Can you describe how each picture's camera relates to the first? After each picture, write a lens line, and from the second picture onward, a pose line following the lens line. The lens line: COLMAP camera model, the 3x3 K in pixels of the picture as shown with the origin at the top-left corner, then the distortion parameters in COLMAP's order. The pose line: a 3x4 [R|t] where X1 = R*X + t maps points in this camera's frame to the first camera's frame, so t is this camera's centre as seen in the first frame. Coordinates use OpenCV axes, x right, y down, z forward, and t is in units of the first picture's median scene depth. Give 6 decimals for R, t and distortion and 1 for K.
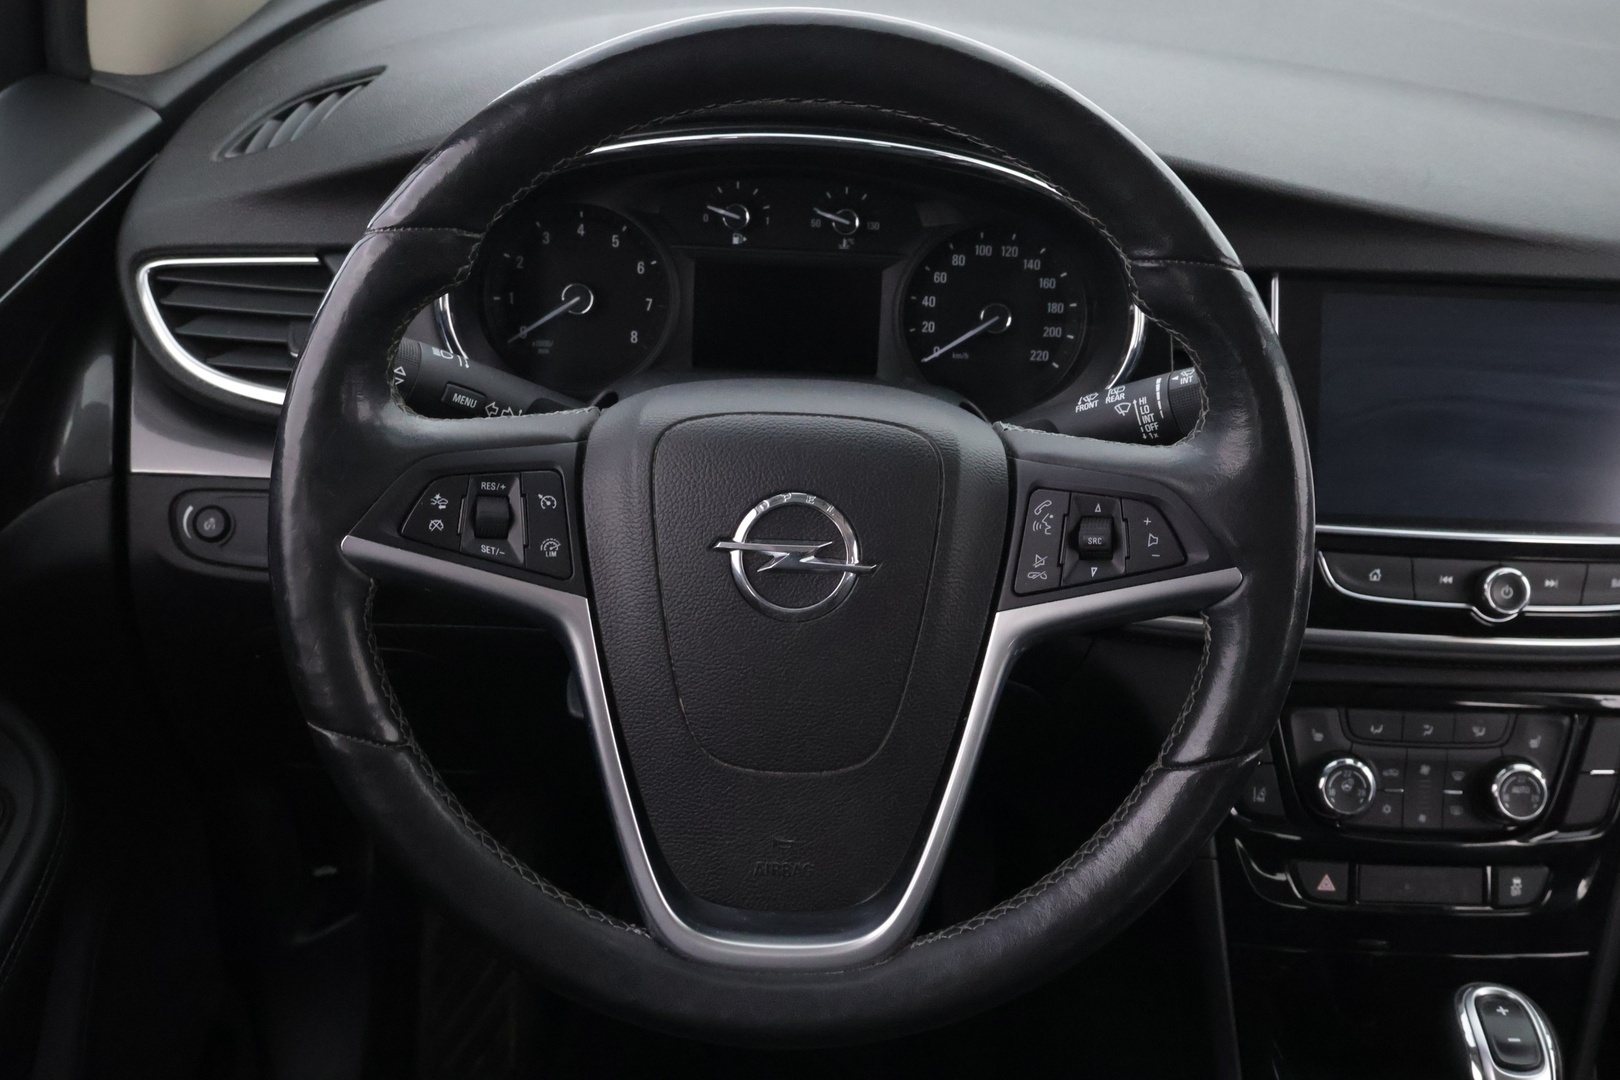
lens RADIAL K [[1785.8, 0, 814.7], [0, 1785.8, 539.3], [0, 0, 1]] dist [-0.011221, 0.002725]
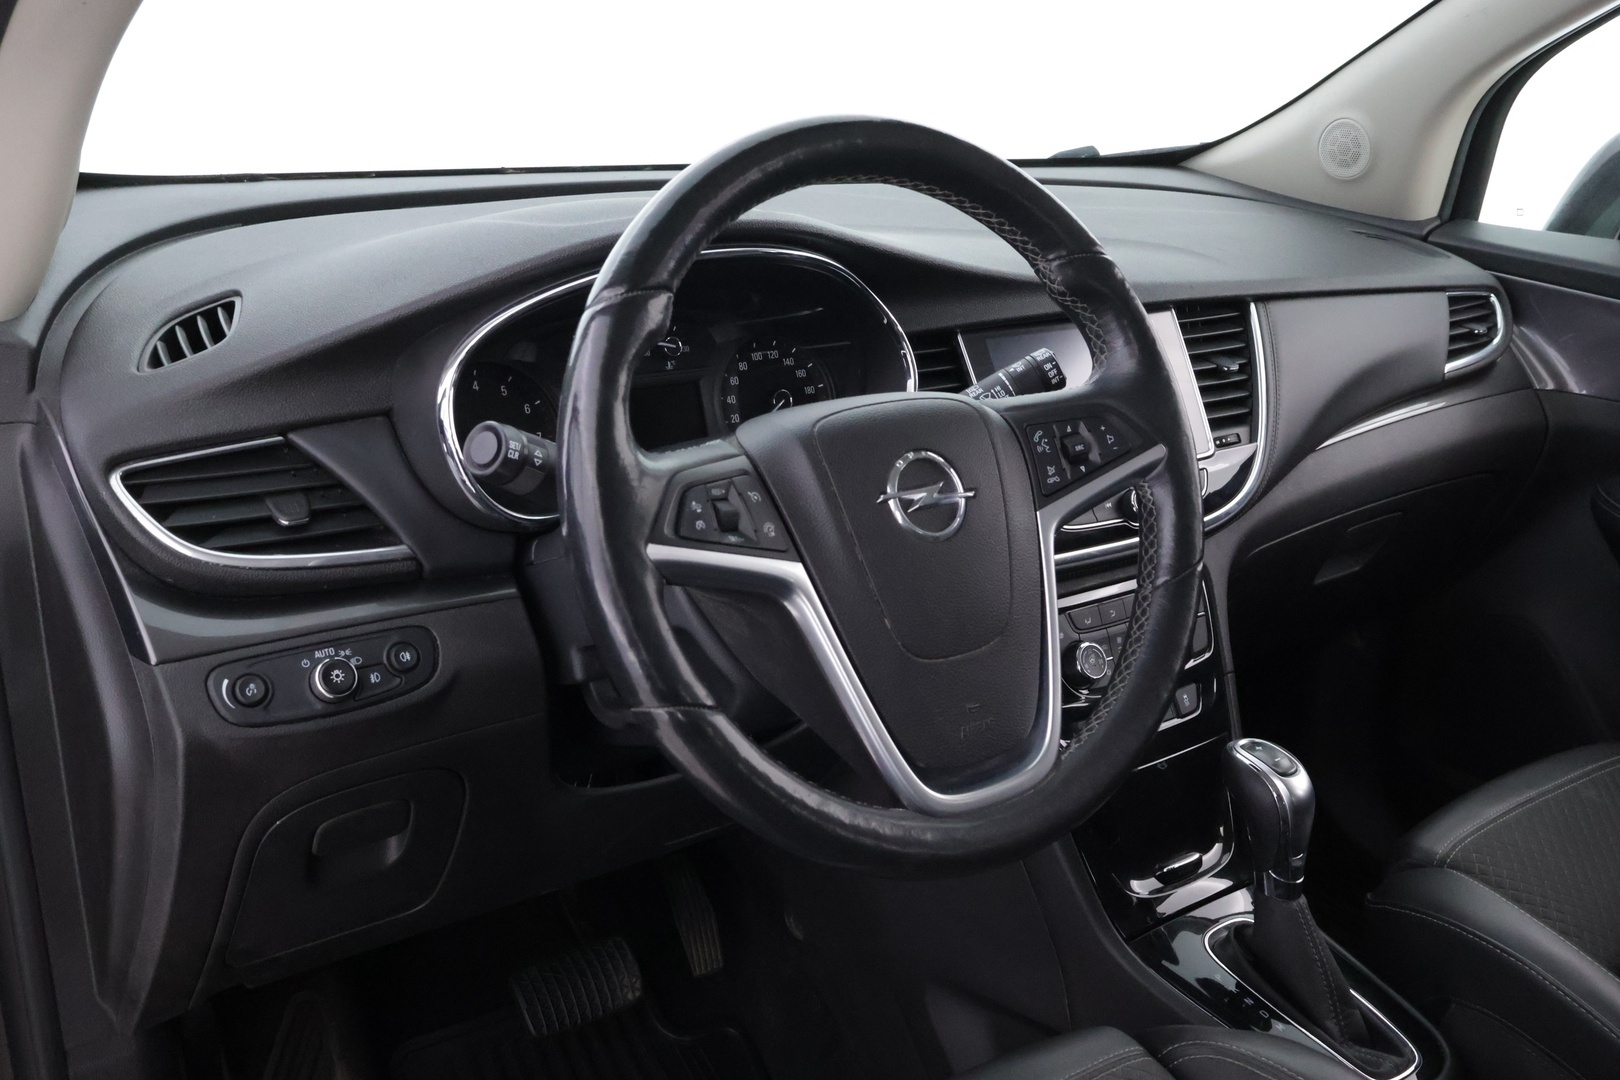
lens RADIAL K [[1477.8, 0, 810.7], [0, 1477.8, 581.2], [0, 0, 1]] dist [0.053264, 0.001640]
pose [[0.818304, -0.223176, 0.529690, -0.521010], [0.303019, 0.950583, -0.067612, 0.090557], [-0.488425, 0.215833, 0.845492, 0.075568]]
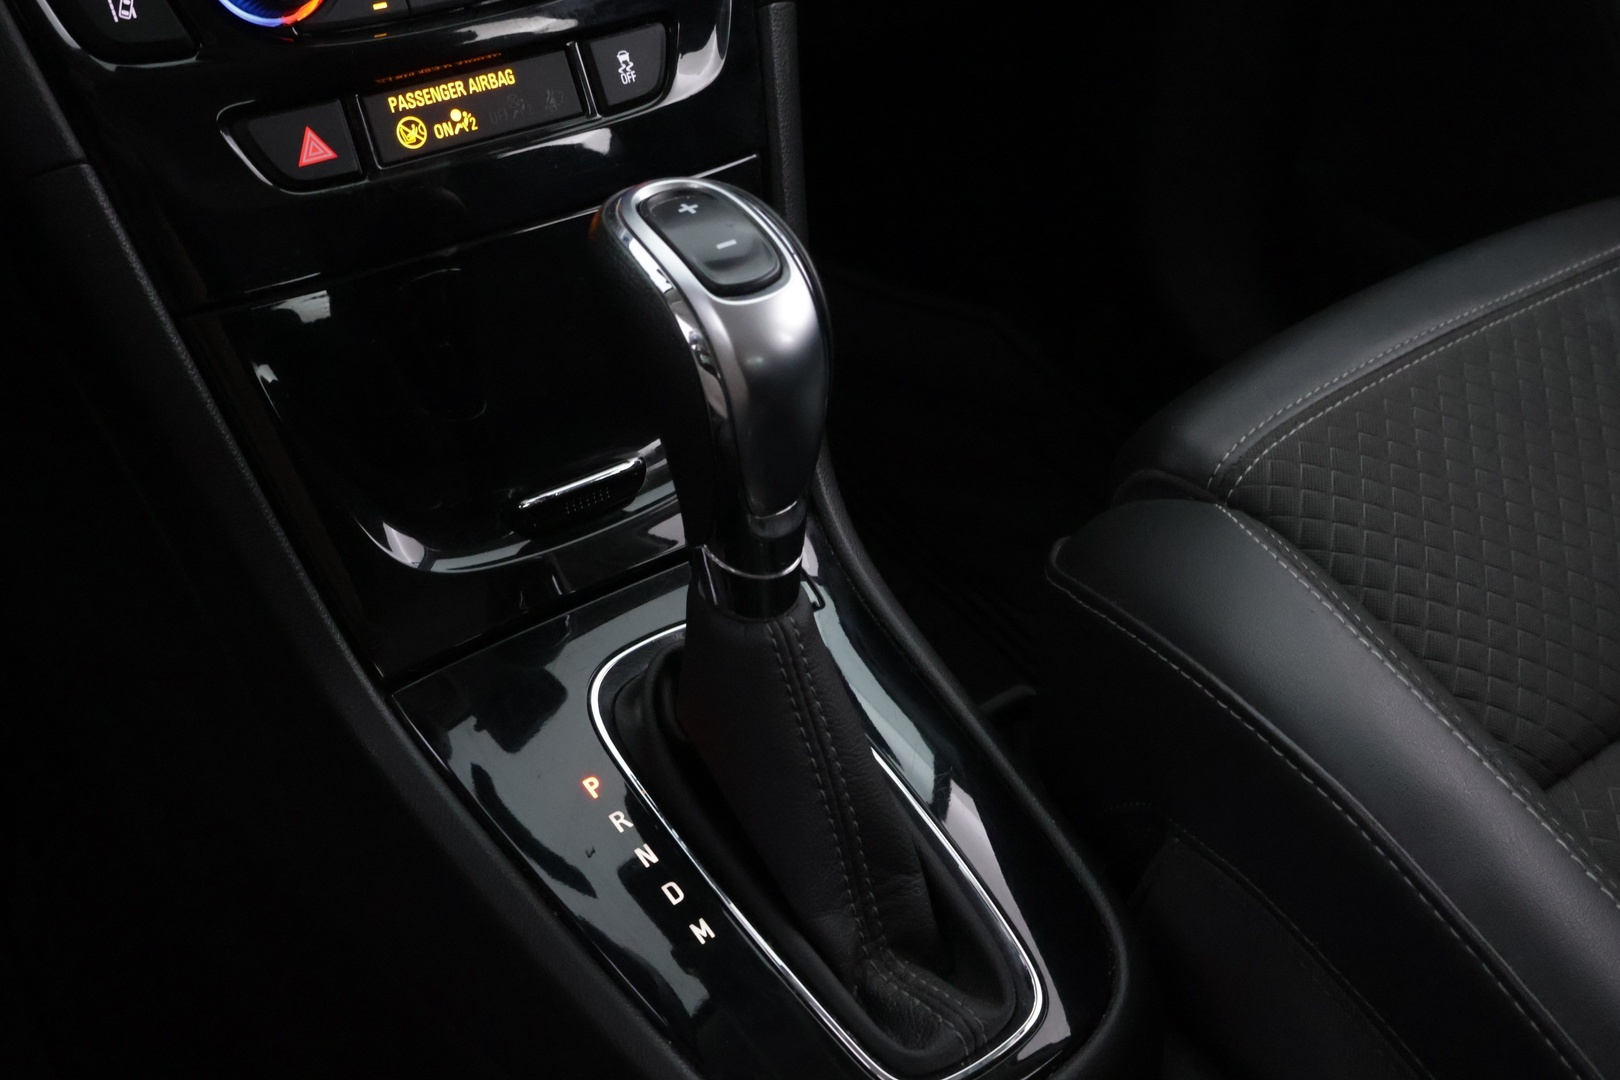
lens RADIAL K [[1785.8, 0, 814.7], [0, 1785.8, 539.3], [0, 0, 1]] dist [-0.011221, 0.002725]
pose [[0.808970, -0.373398, 0.454029, 0.127322], [0.277032, 0.923370, 0.265784, 0.204700], [-0.518480, -0.089231, 0.850421, 0.475740]]
